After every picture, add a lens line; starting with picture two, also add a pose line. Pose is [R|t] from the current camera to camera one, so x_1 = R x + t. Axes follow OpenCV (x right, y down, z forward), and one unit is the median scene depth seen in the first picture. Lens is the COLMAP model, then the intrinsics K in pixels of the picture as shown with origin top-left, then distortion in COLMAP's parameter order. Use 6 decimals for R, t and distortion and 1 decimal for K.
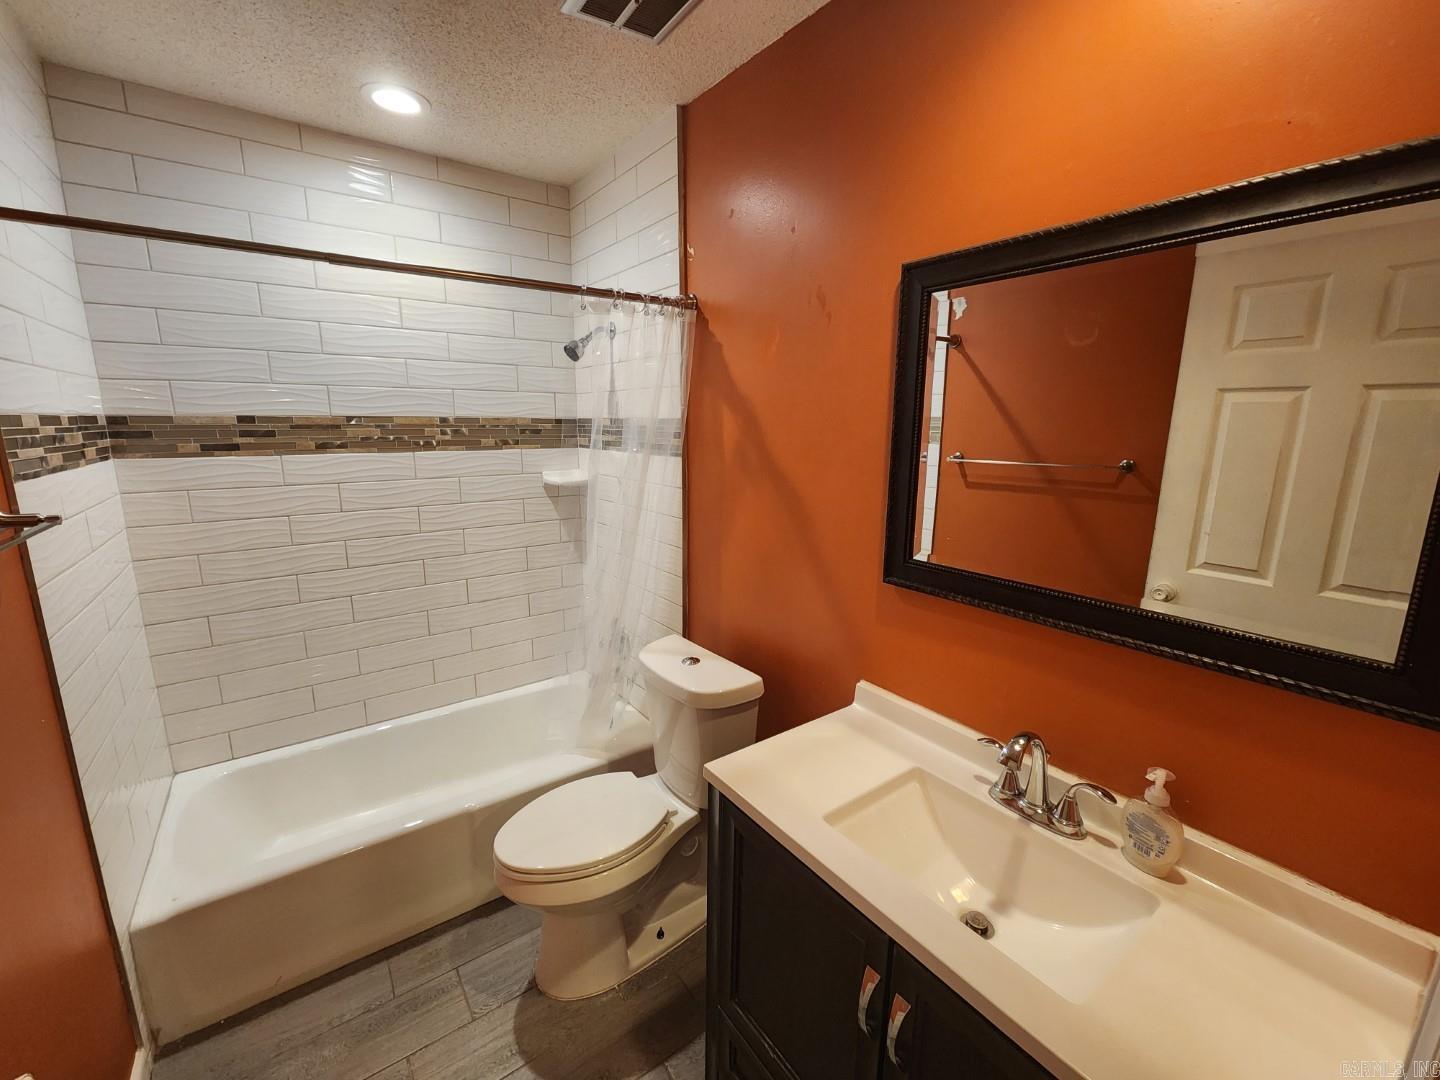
lens RADIAL K [[586.9, 0, 706.0], [0, 586.9, 536.4], [0, 0, 1]] dist [-0.000011, -0.001819]
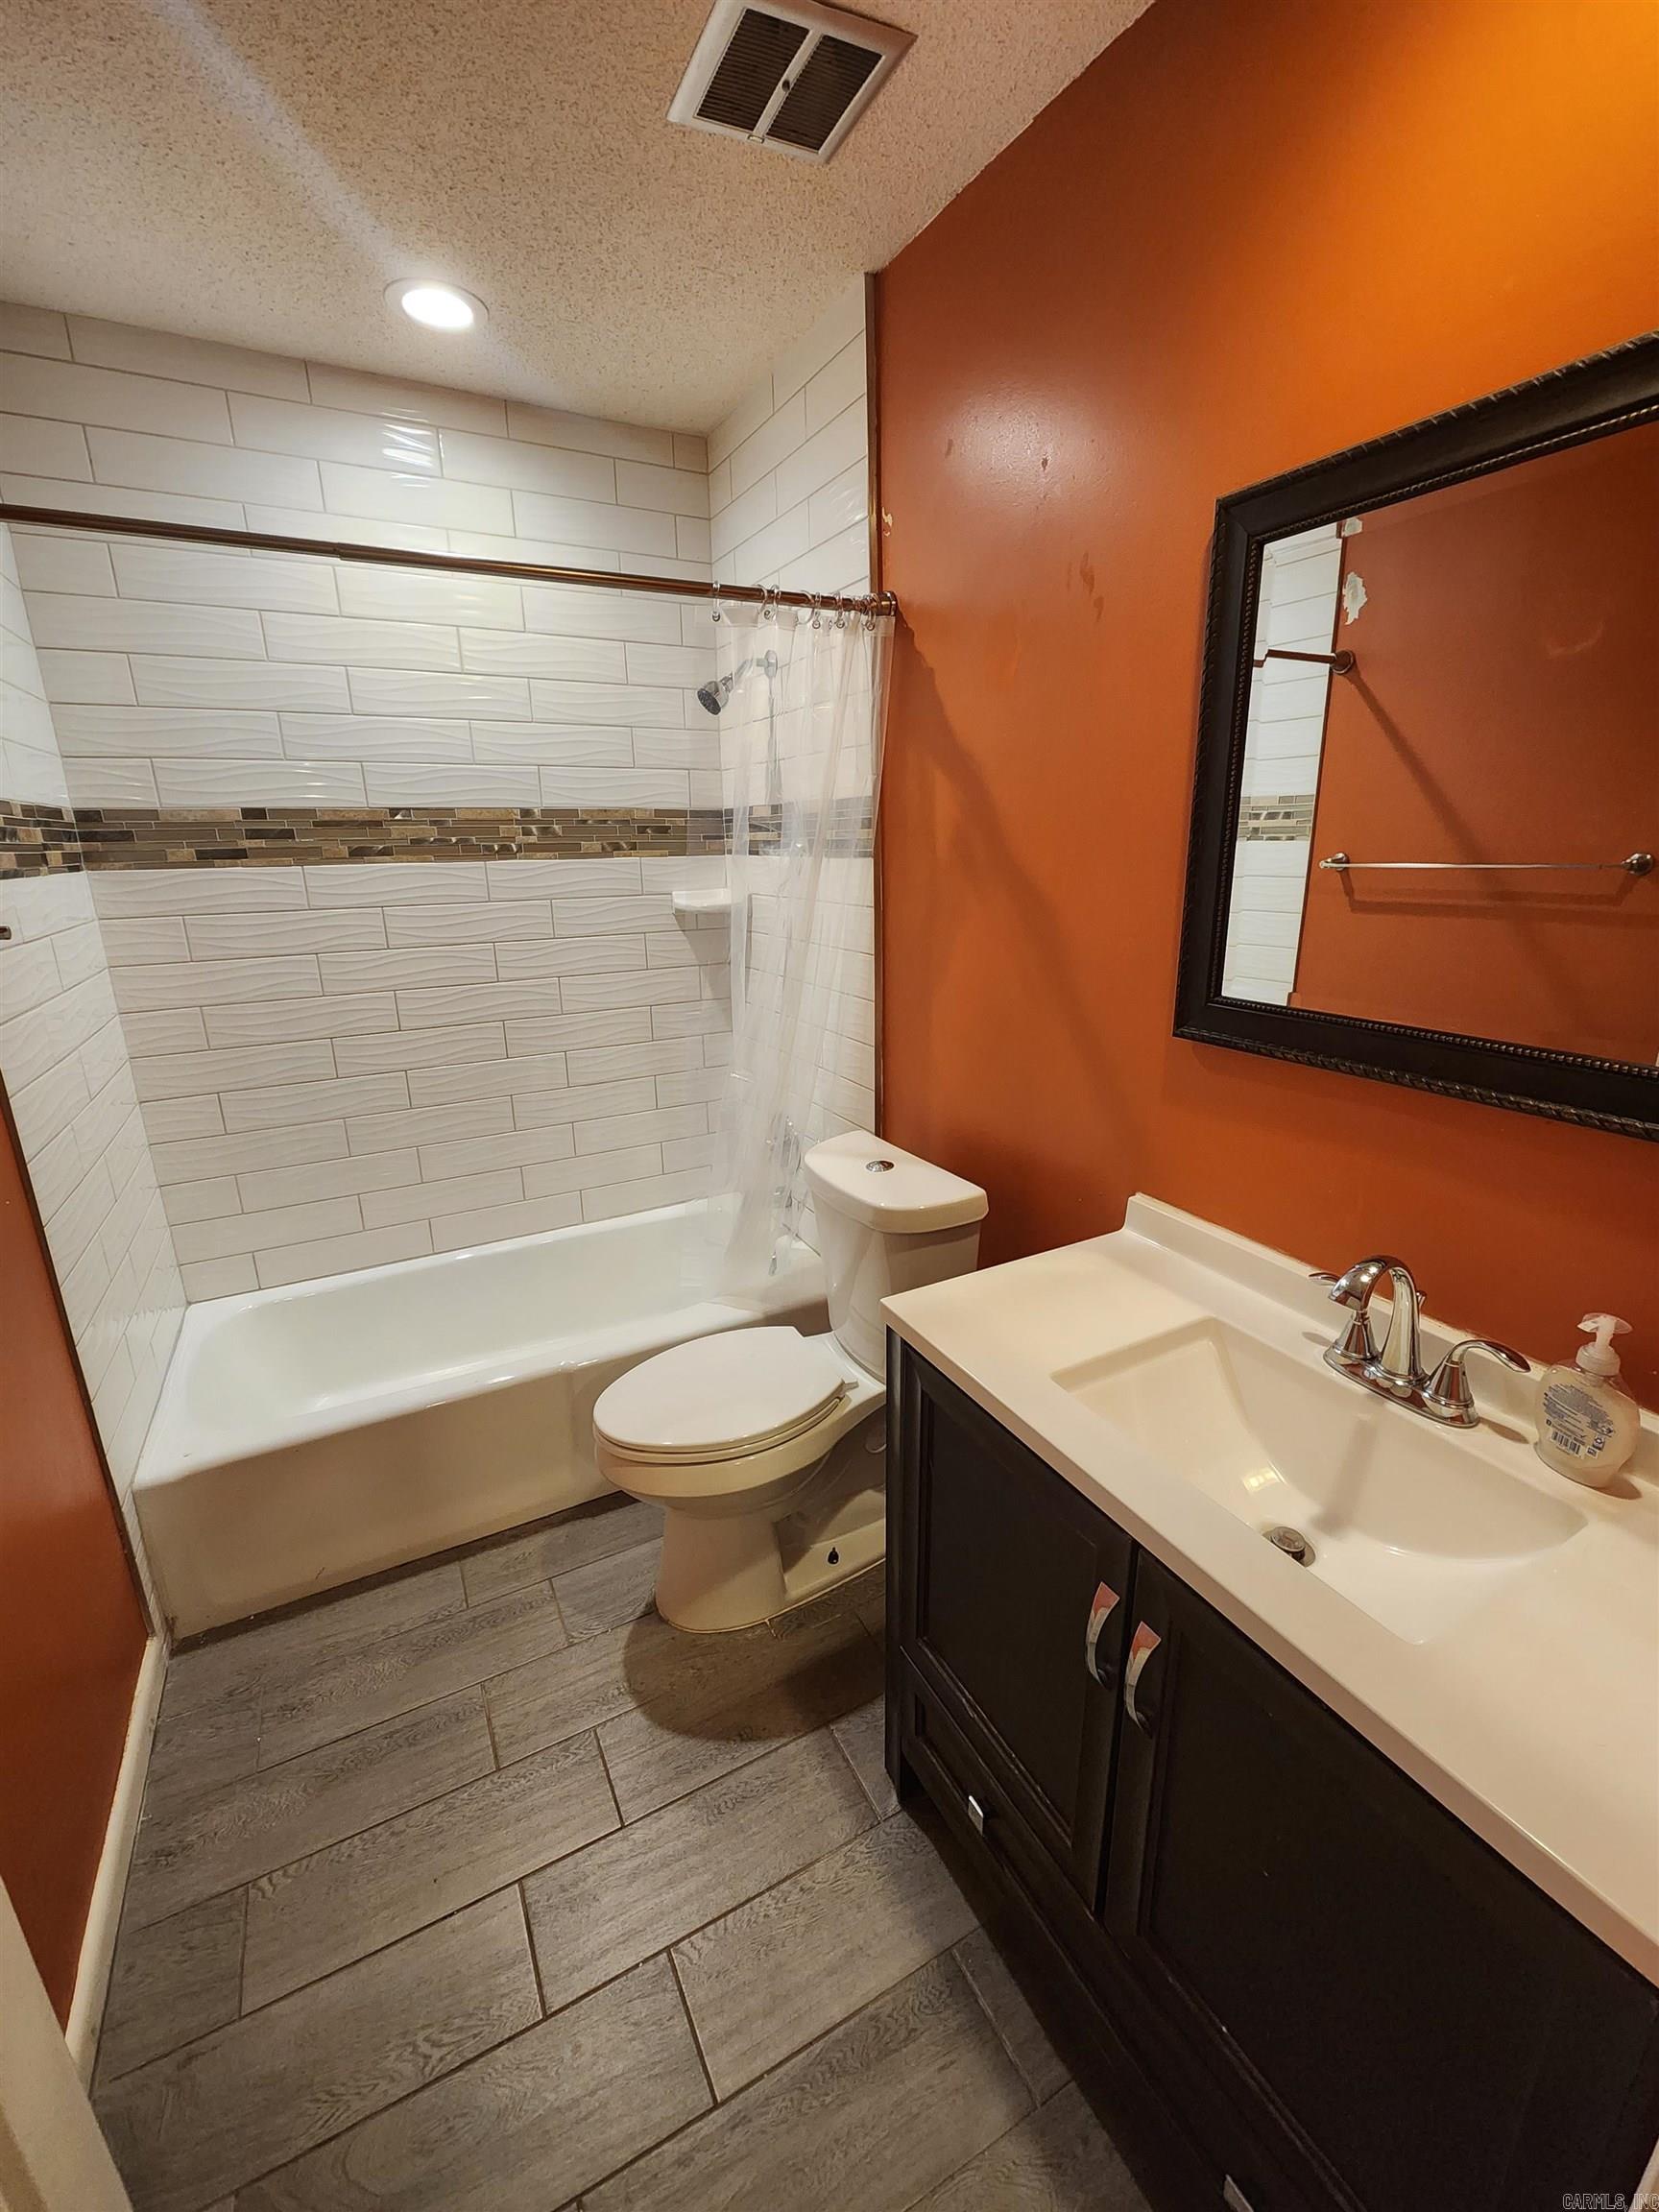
lens RADIAL K [[901.5, 0, 833.7], [0, 901.5, 1088.9], [0, 0, 1]] dist [-0.000011, -0.001819]
pose [[0.991948, 0.013411, -0.125934, 0.051095], [-0.003889, 0.997134, 0.075559, 0.051845], [0.126587, -0.074461, 0.989157, -0.005338]]
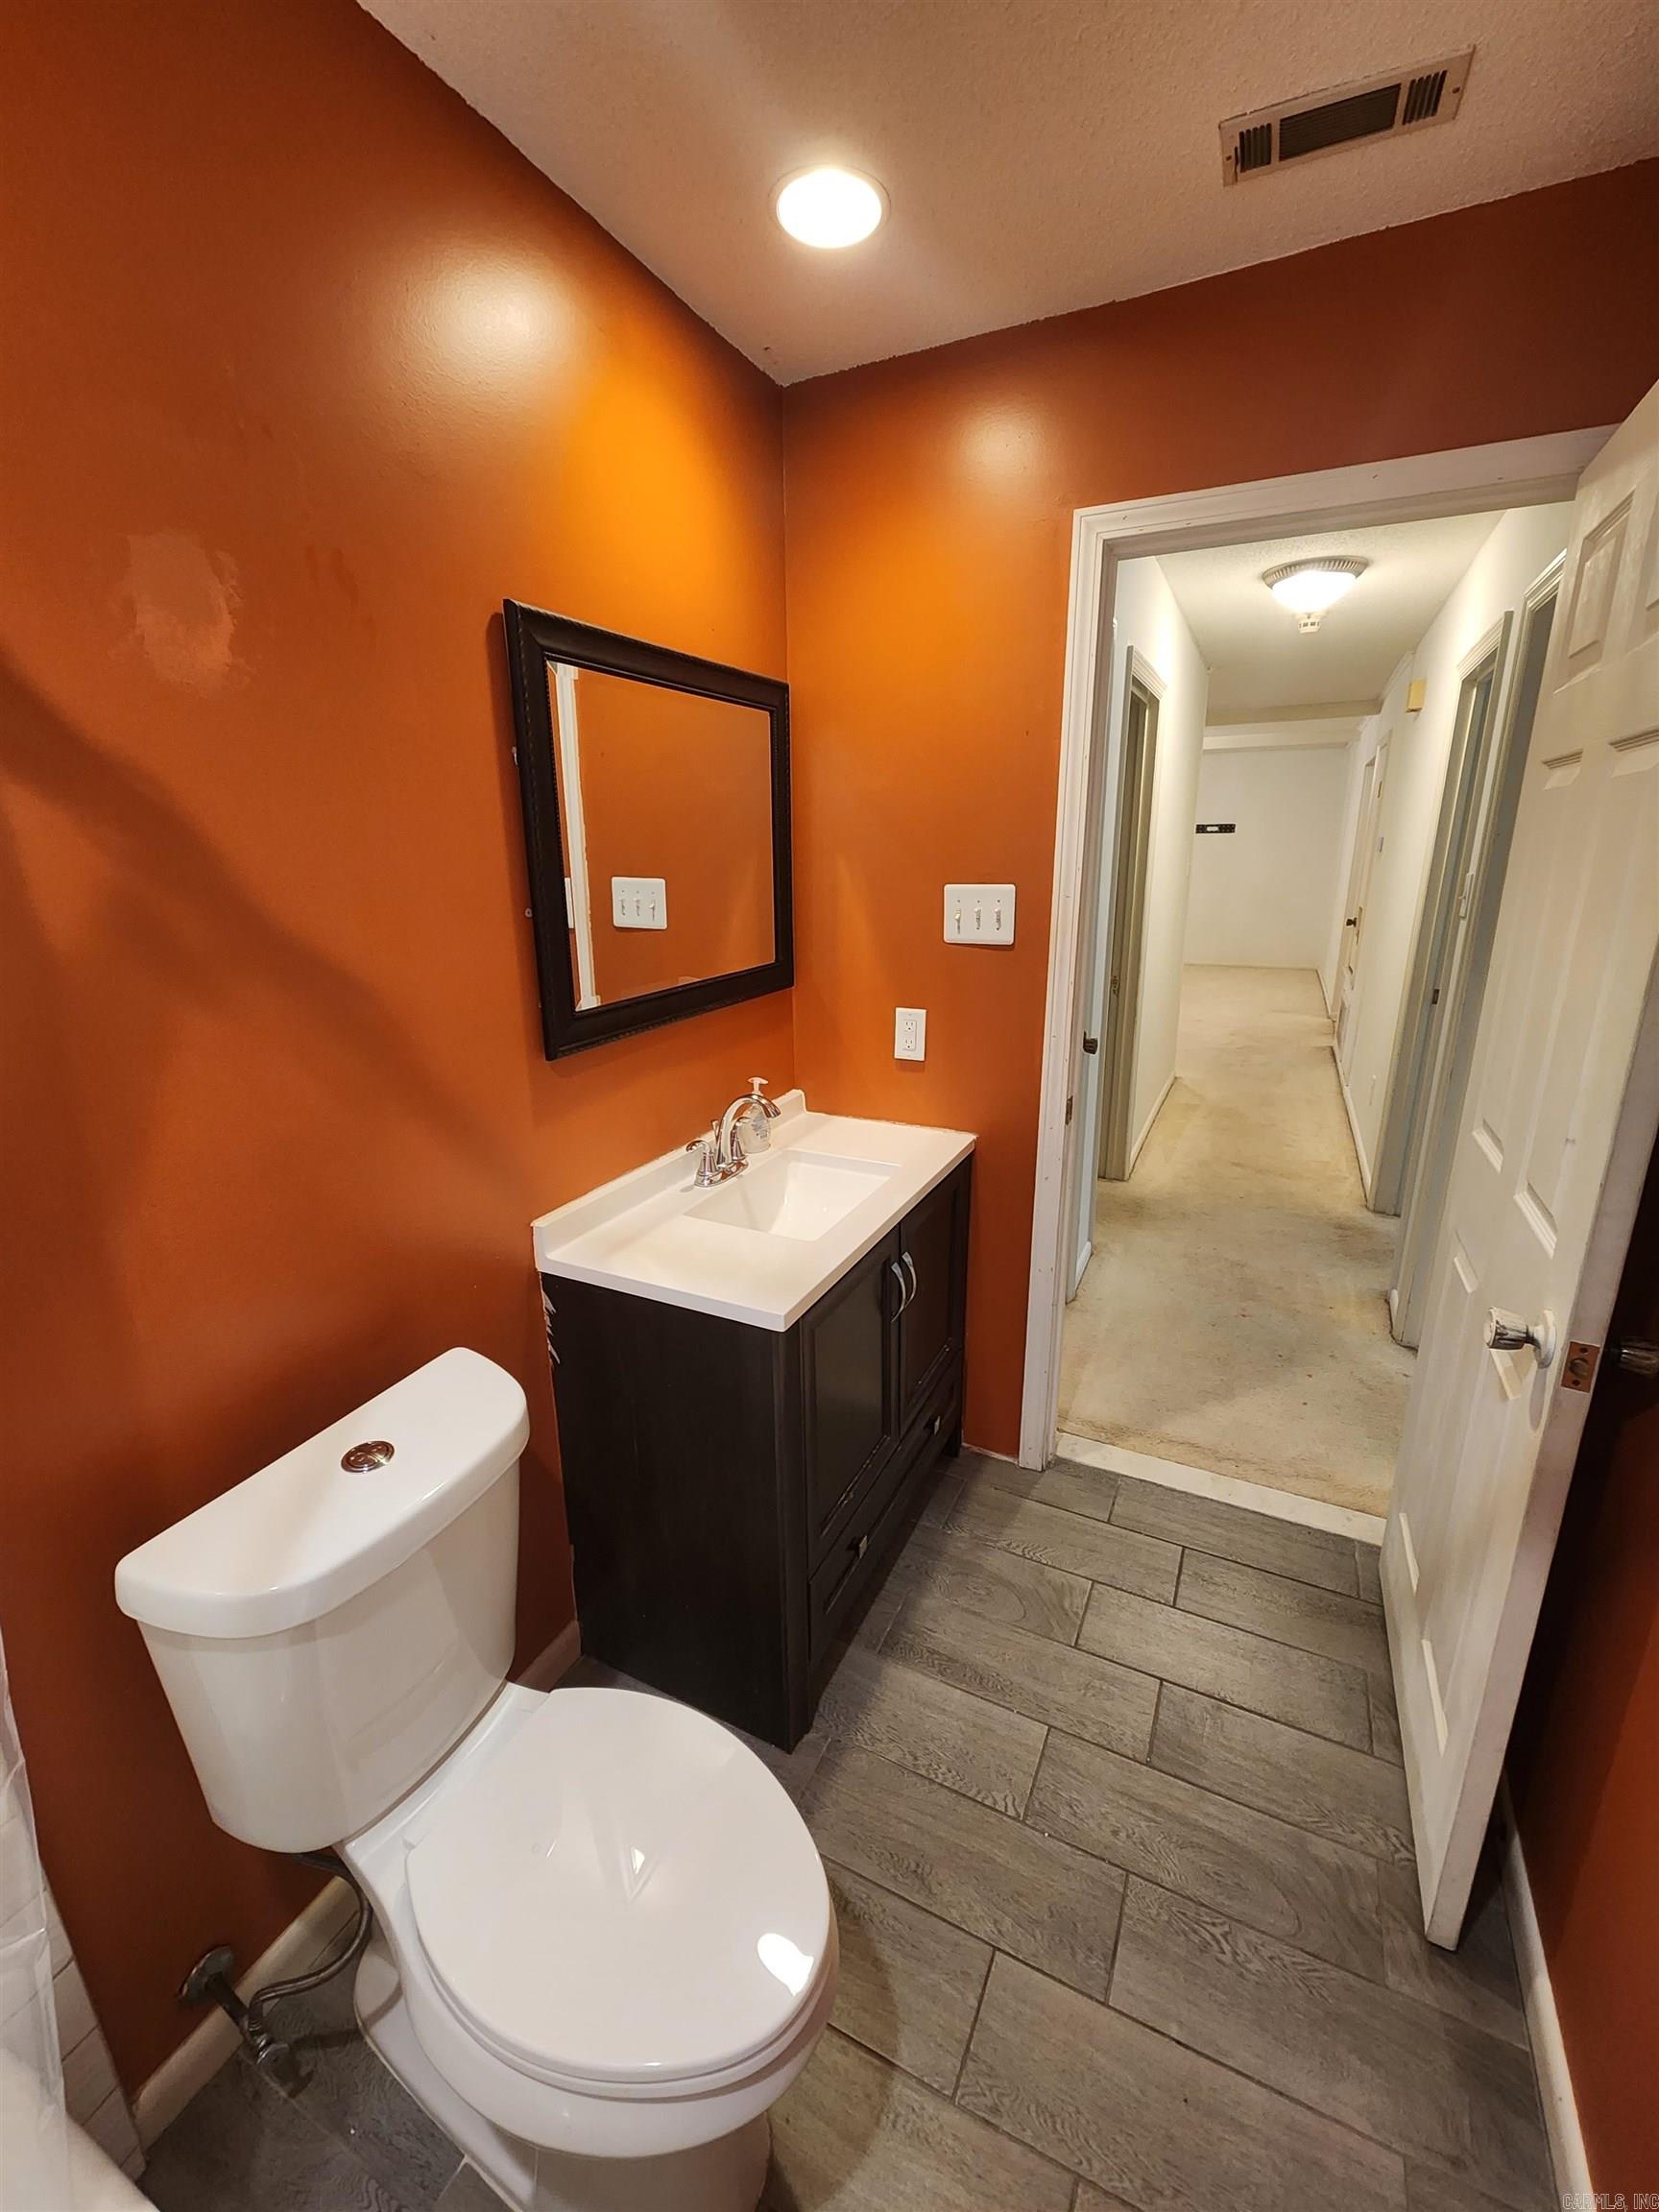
lens RADIAL K [[901.5, 0, 833.7], [0, 901.5, 1088.9], [0, 0, 1]] dist [-0.000011, -0.001819]
pose [[-0.474515, -0.233770, 0.848638, -0.658372], [0.178828, 0.918384, 0.352975, -0.177697], [-0.861891, 0.319252, -0.393983, 0.937996]]
